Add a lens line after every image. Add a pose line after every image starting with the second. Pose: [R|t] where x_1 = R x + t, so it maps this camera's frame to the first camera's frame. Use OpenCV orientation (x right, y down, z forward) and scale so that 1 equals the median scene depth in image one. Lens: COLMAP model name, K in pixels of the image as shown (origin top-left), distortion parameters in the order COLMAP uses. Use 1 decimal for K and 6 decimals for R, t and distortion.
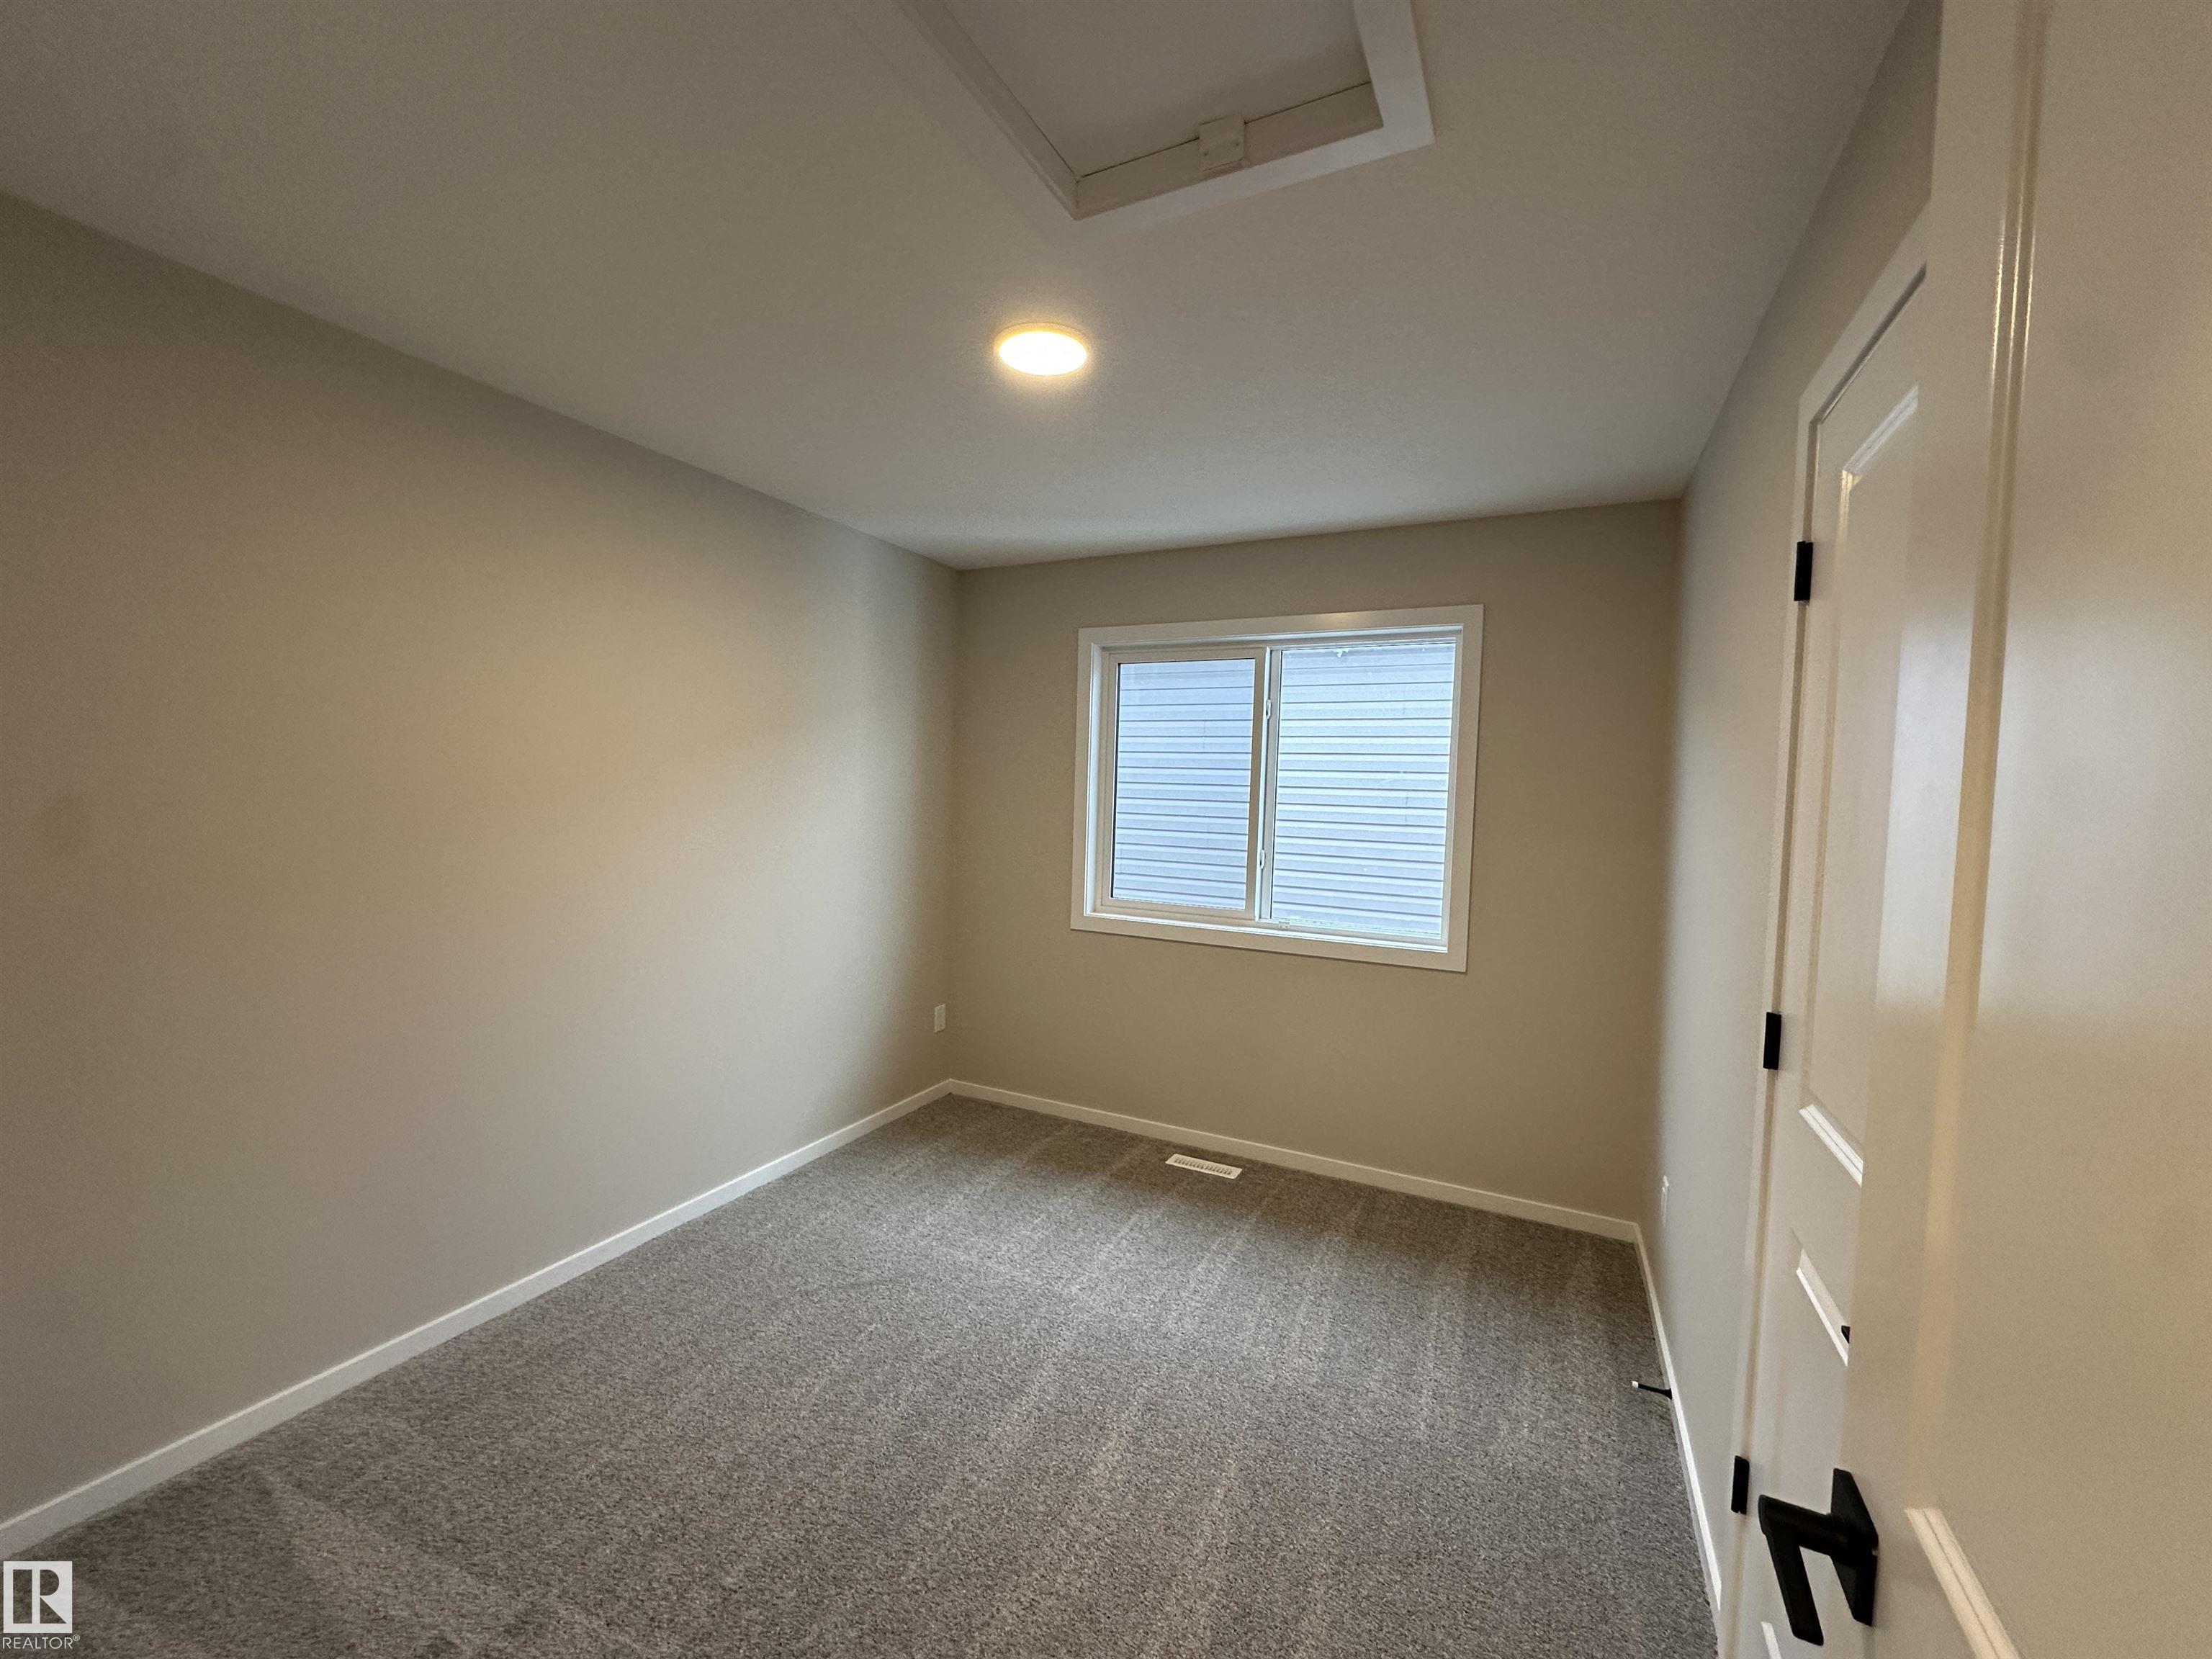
lens RADIAL K [[882.1, 0, 1105.8], [0, 882.1, 830.7], [0, 0, 1]] dist [-0.001438, 0.000530]
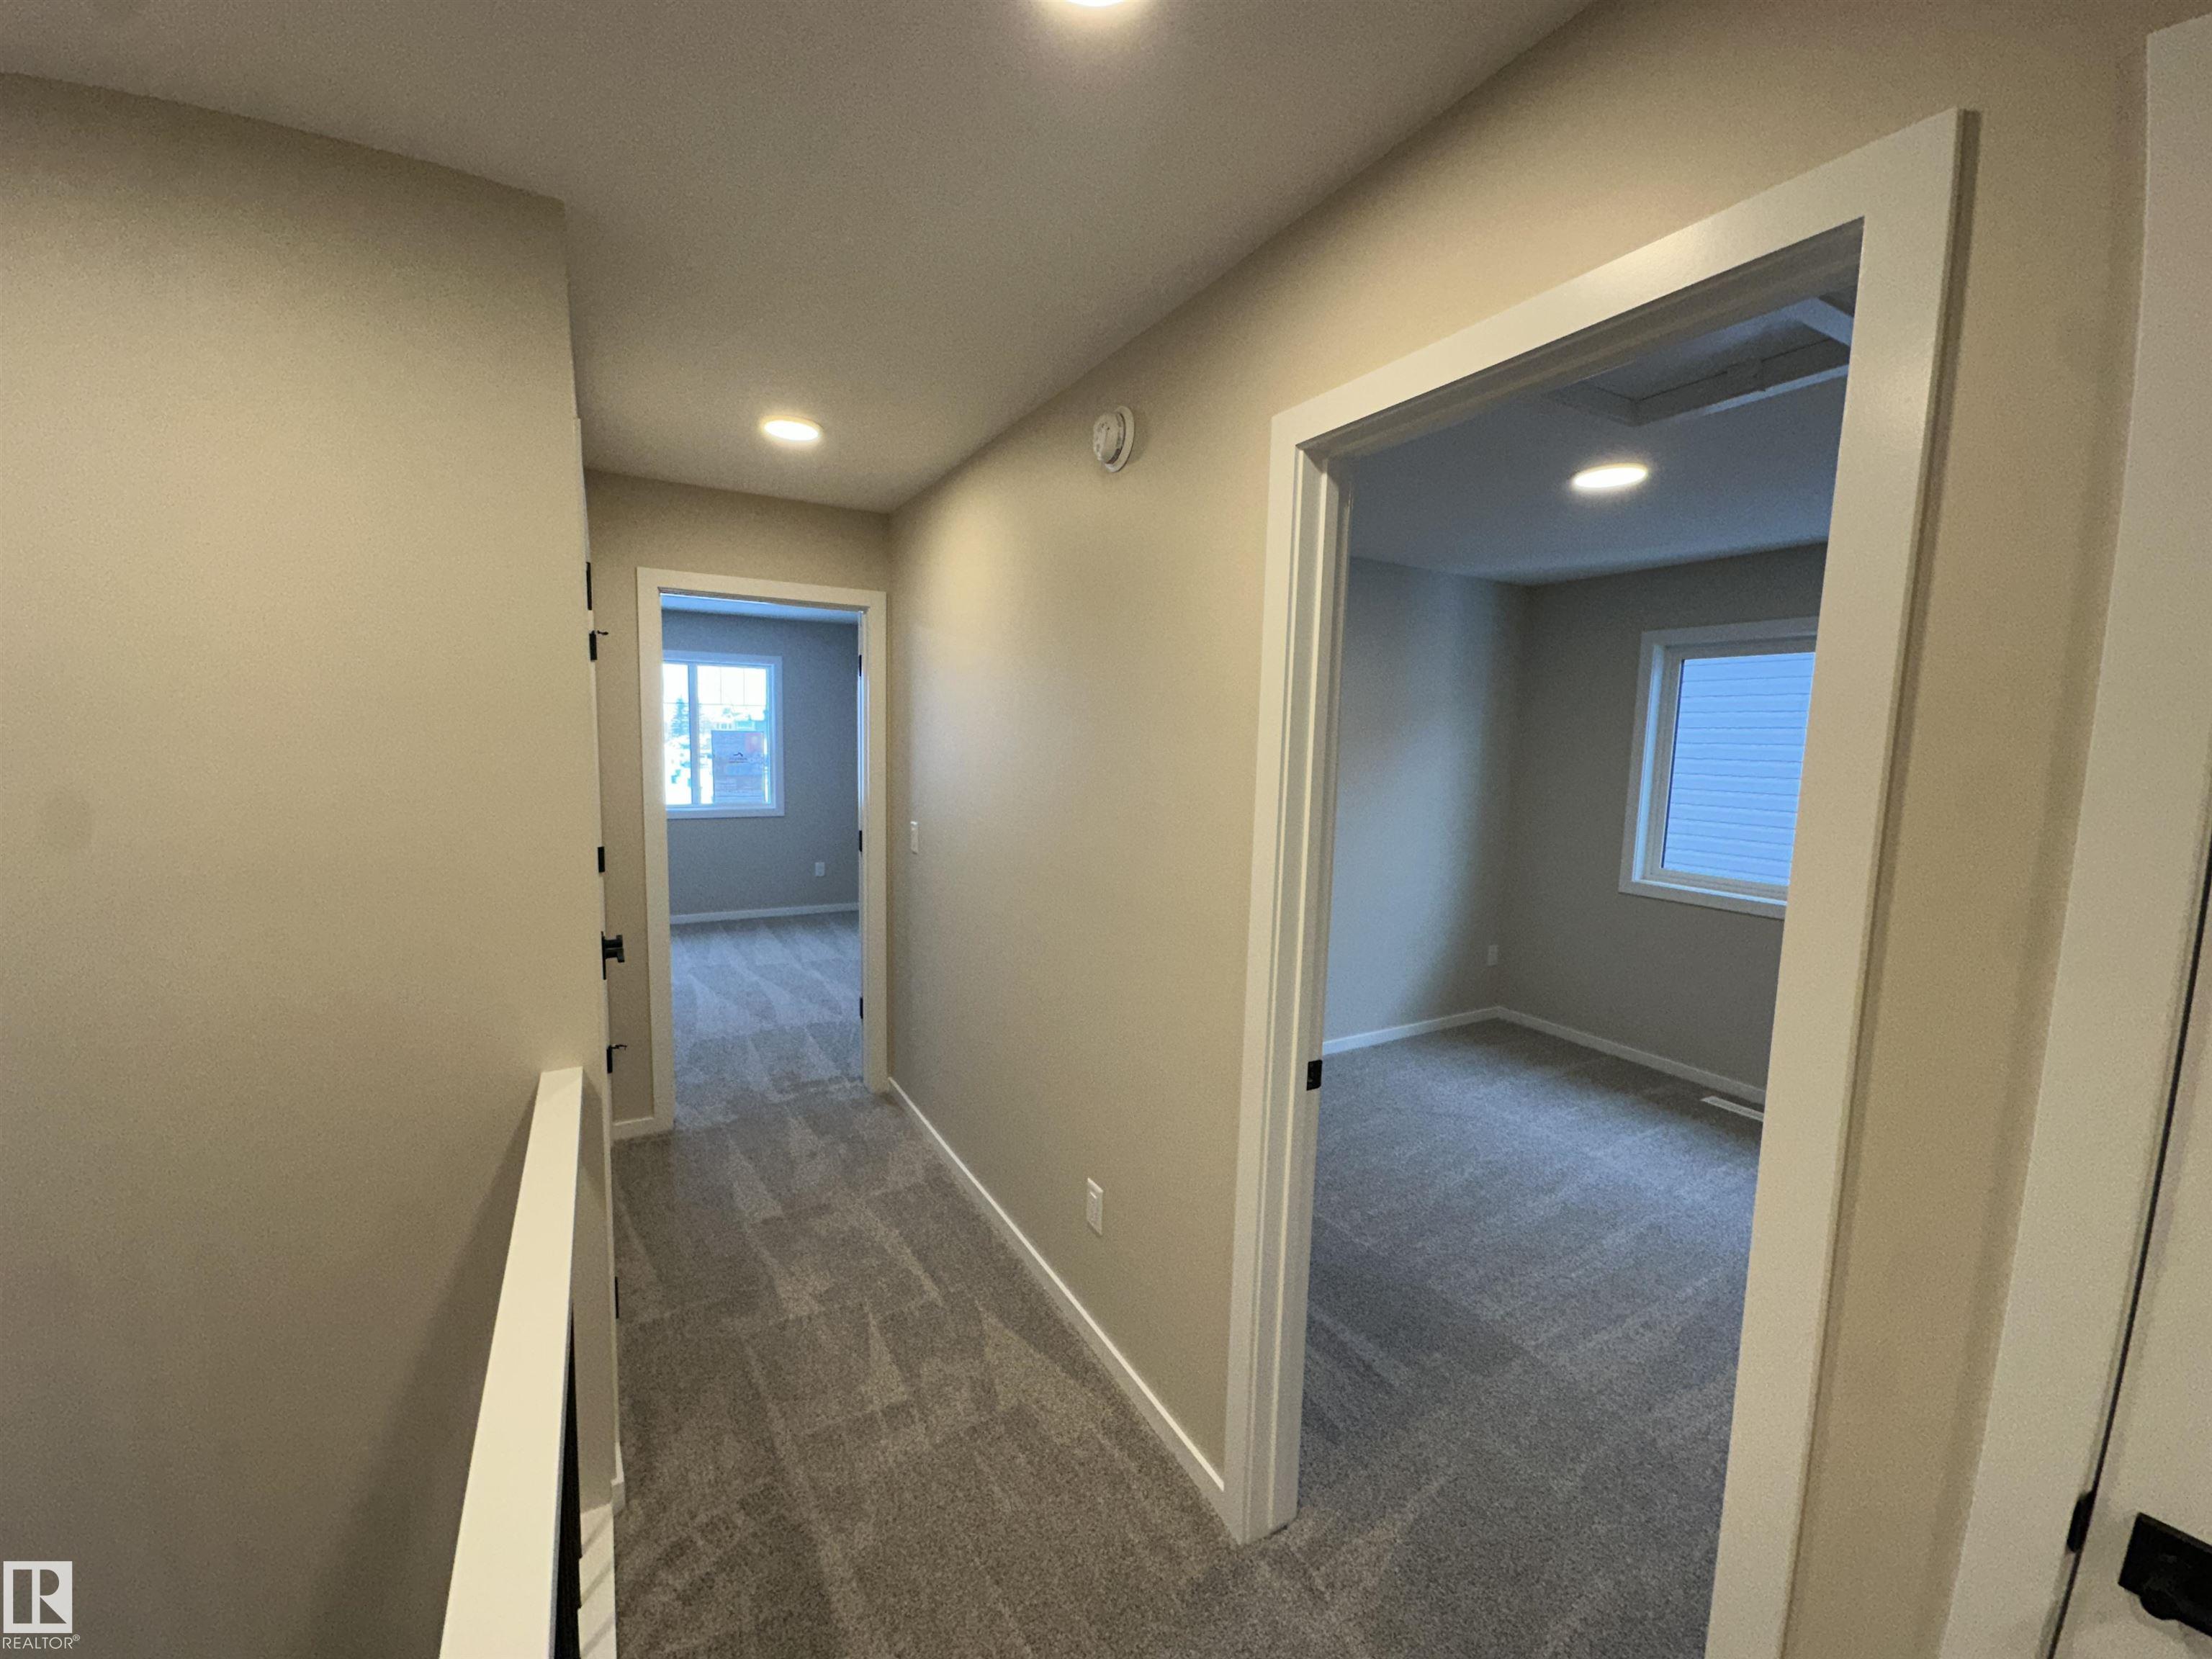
lens RADIAL K [[891.4, 0, 1101.6], [0, 891.4, 851.4], [0, 0, 1]] dist [-0.001032, -0.000112]
pose [[0.832980, 0.055749, -0.550487, 0.061204], [-0.024100, 0.997622, 0.064565, -0.001653], [0.552778, -0.040515, 0.832343, -0.592771]]
